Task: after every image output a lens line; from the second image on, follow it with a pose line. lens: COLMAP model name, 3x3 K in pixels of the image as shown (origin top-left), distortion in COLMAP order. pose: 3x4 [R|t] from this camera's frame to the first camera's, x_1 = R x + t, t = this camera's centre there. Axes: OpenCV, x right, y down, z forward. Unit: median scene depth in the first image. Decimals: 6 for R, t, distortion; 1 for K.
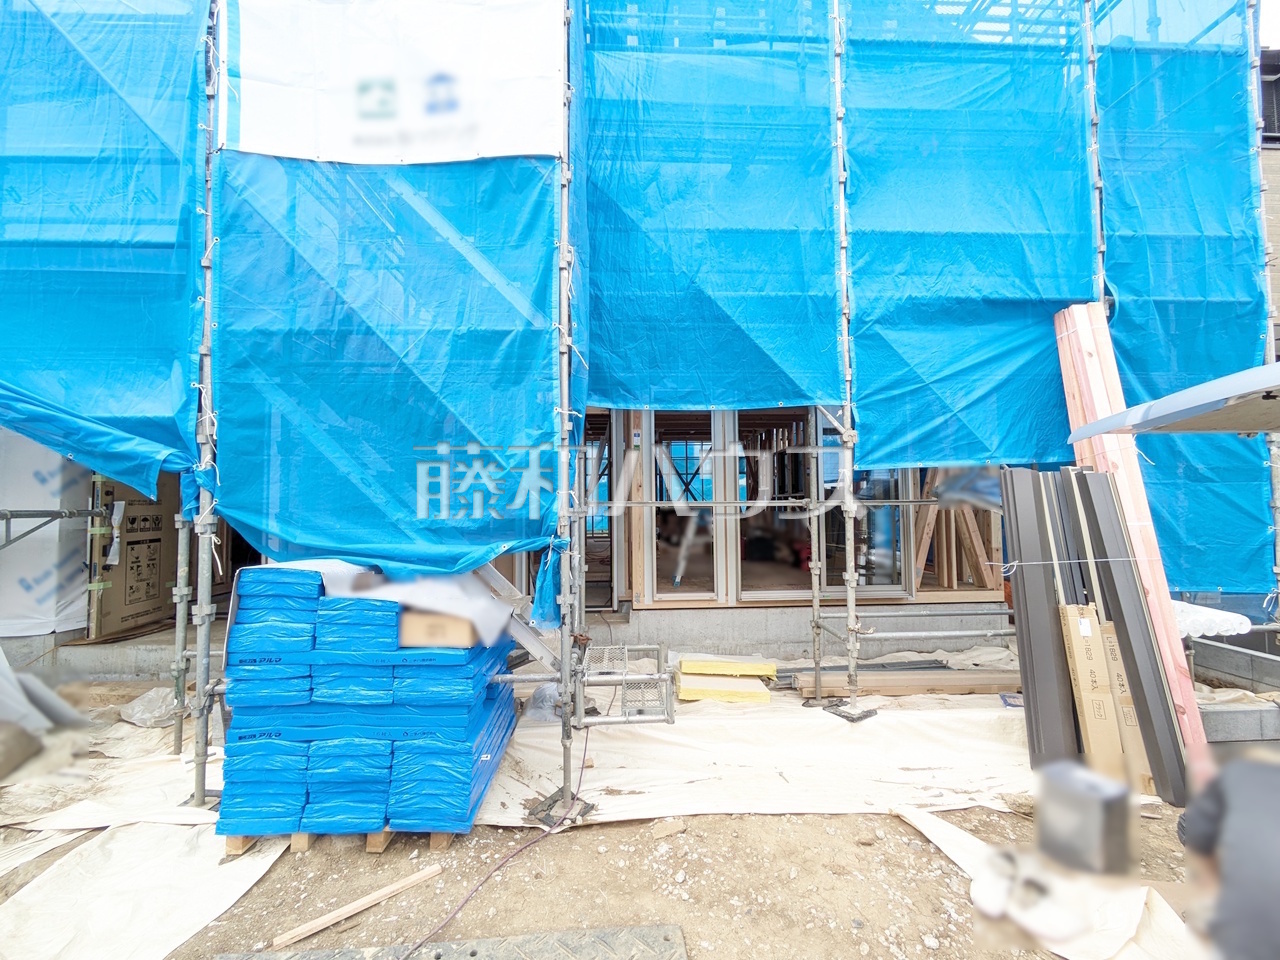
lens RADIAL K [[505.5, 0, 641.0], [0, 505.5, 484.6], [0, 0, 1]] dist [-0.003035, 0.001077]
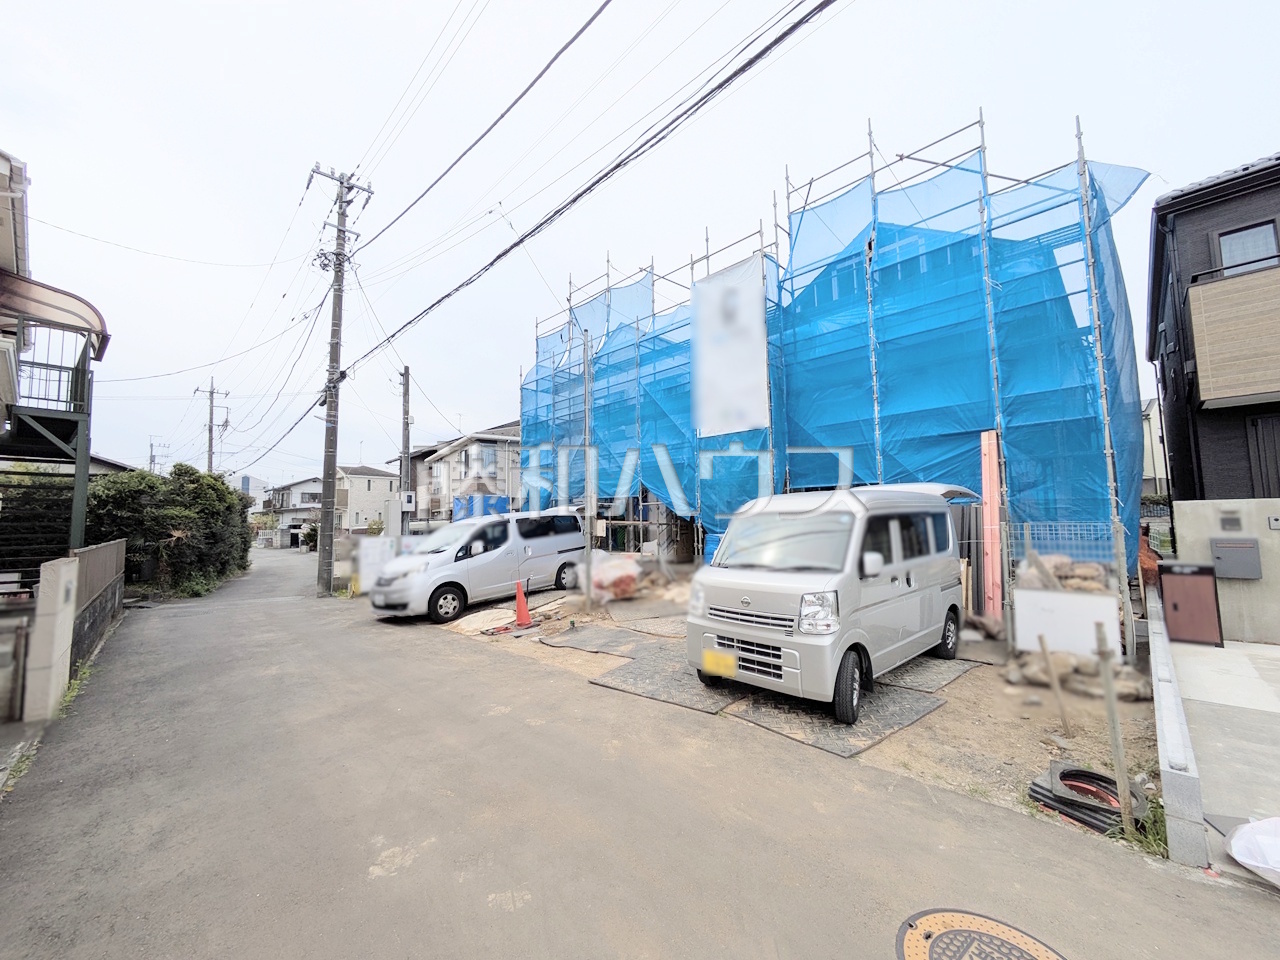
lens RADIAL K [[505.5, 0, 641.2], [0, 505.5, 482.4], [0, 0, 1]] dist [-0.003035, 0.001077]
pose [[0.676572, -0.062185, -0.733746, 1.531381], [0.040607, 0.998062, -0.047144, -0.085415], [0.735256, 0.002101, 0.677787, -1.765780]]
